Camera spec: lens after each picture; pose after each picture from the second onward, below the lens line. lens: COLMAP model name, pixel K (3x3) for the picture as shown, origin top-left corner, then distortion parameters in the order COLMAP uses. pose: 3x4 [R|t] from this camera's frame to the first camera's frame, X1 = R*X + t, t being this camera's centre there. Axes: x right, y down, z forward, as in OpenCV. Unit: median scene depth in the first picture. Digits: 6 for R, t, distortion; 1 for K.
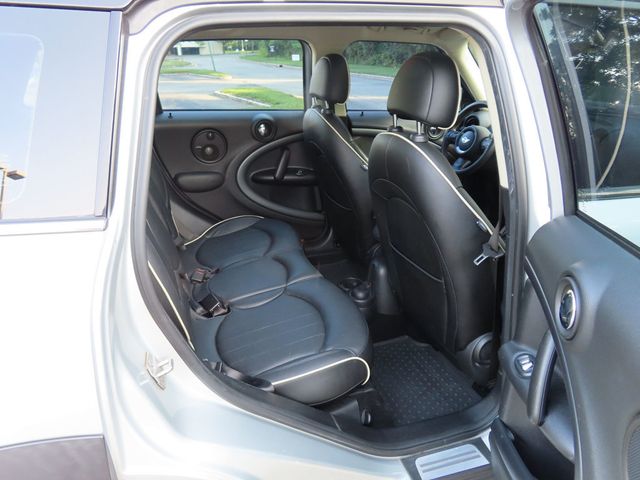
lens RADIAL K [[459.0, 0, 320.3], [0, 459.0, 241.8], [0, 0, 1]] dist [-0.021703, 0.028217]
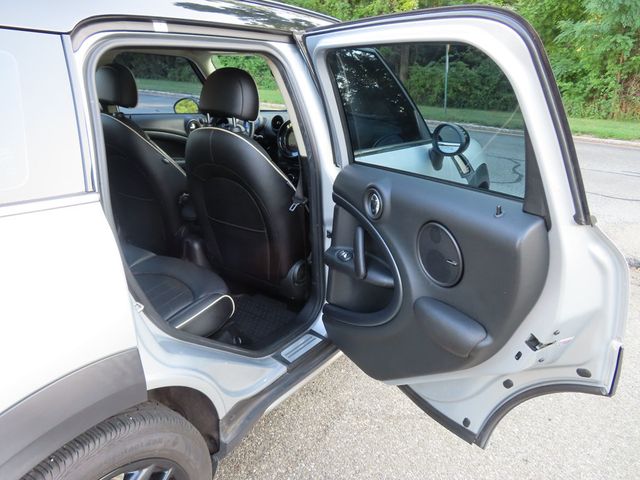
lens RADIAL K [[459.0, 0, 320.3], [0, 459.0, 241.8], [0, 0, 1]] dist [-0.021703, 0.028217]
pose [[0.801614, -0.184981, 0.568504, -0.449906], [0.188409, 0.980637, 0.053417, 0.084936], [-0.567377, 0.064292, 0.820944, -0.269937]]
